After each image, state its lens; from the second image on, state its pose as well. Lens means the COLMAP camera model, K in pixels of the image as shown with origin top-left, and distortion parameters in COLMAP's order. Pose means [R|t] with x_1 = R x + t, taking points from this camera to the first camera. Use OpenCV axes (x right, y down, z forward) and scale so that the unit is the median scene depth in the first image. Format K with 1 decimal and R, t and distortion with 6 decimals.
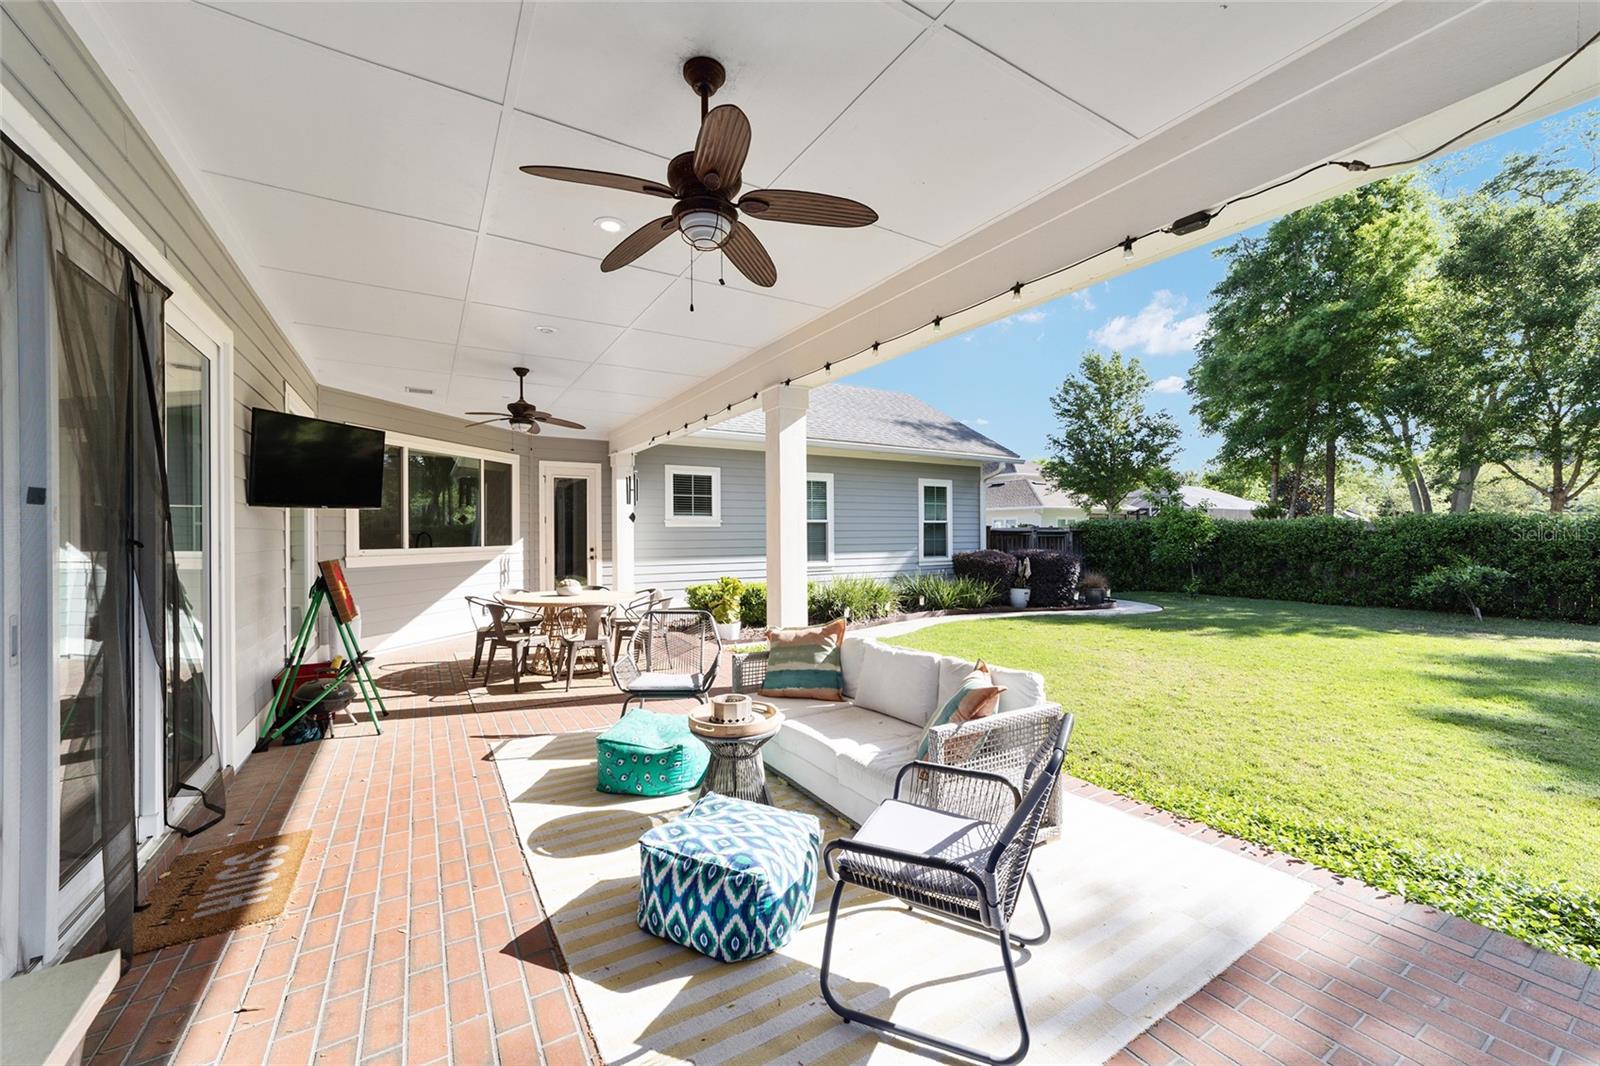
lens RADIAL K [[613.1, 0, 796.8], [0, 613.1, 533.7], [0, 0, 1]] dist [-0.016108, 0.008977]
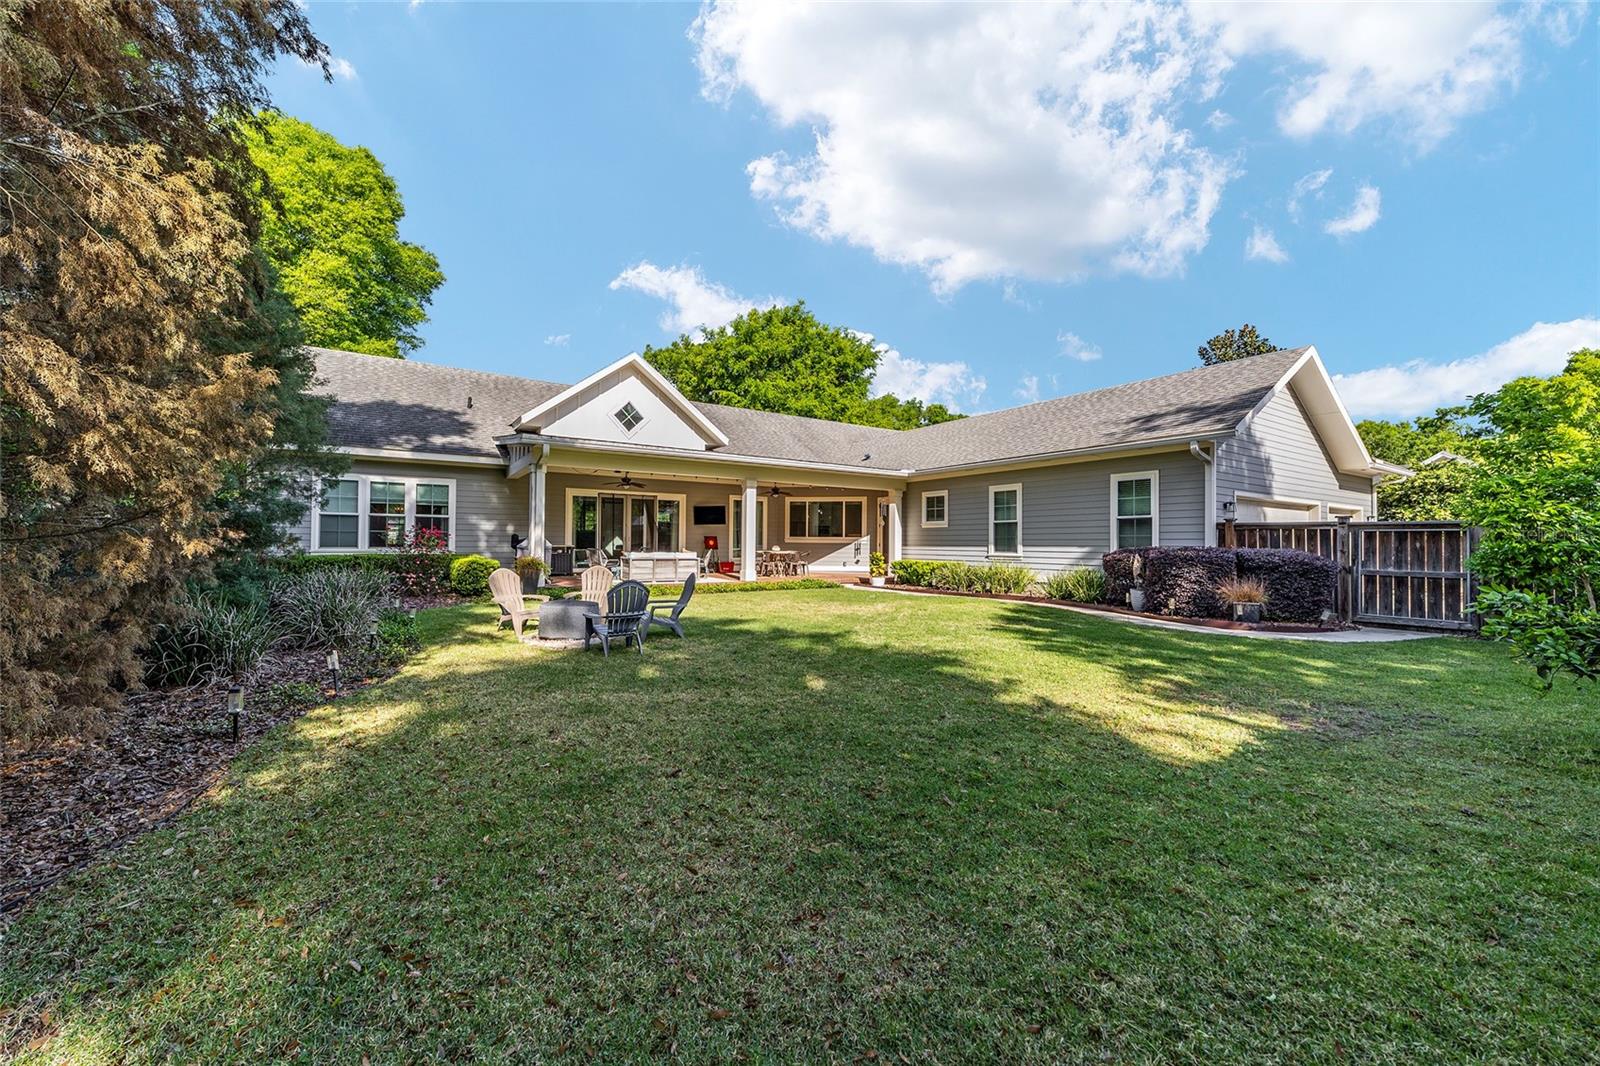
lens RADIAL K [[613.1, 0, 796.8], [0, 613.1, 533.7], [0, 0, 1]] dist [-0.016108, 0.008977]
pose [[0.023564, -0.013170, -0.999636, 1.240496], [-0.012267, 0.999834, -0.013462, 0.027089], [0.999647, 0.012580, 0.023399, 0.492651]]
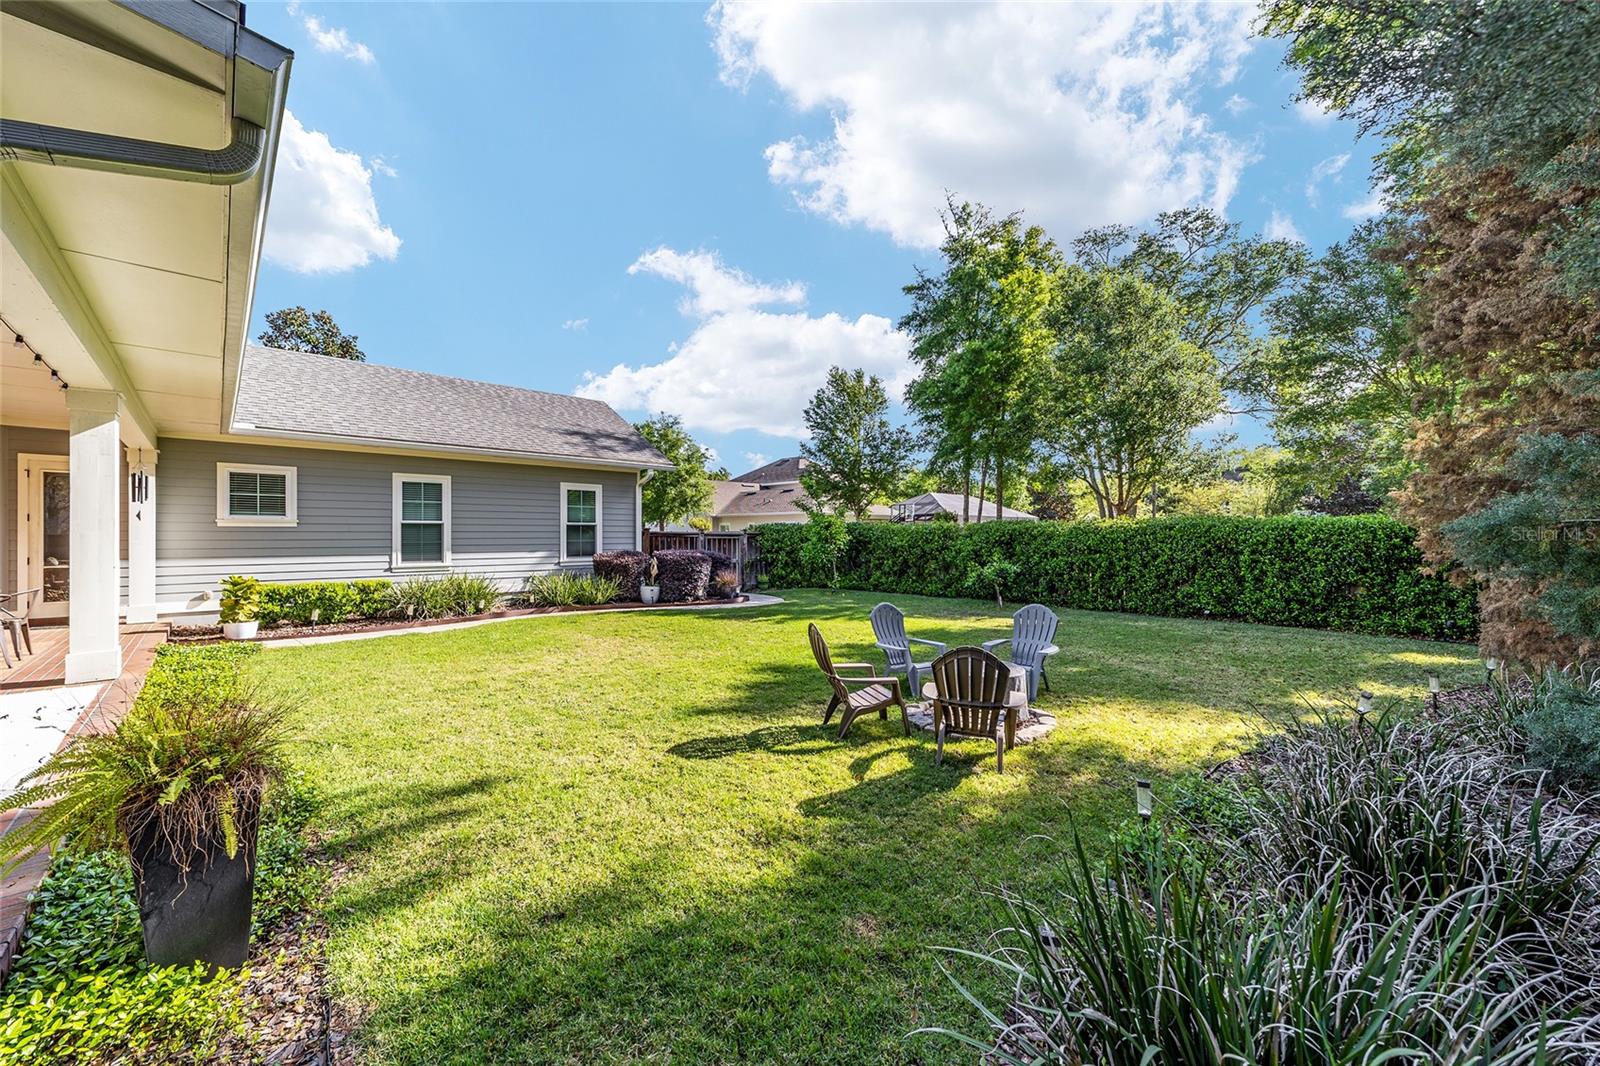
lens RADIAL K [[613.1, 0, 796.8], [0, 613.1, 533.7], [0, 0, 1]] dist [-0.016108, 0.008977]
pose [[0.977675, 0.004210, 0.210083, 0.394619], [-0.002776, 0.999971, -0.007122, 0.004175], [-0.210106, 0.006380, 0.977658, -0.115237]]
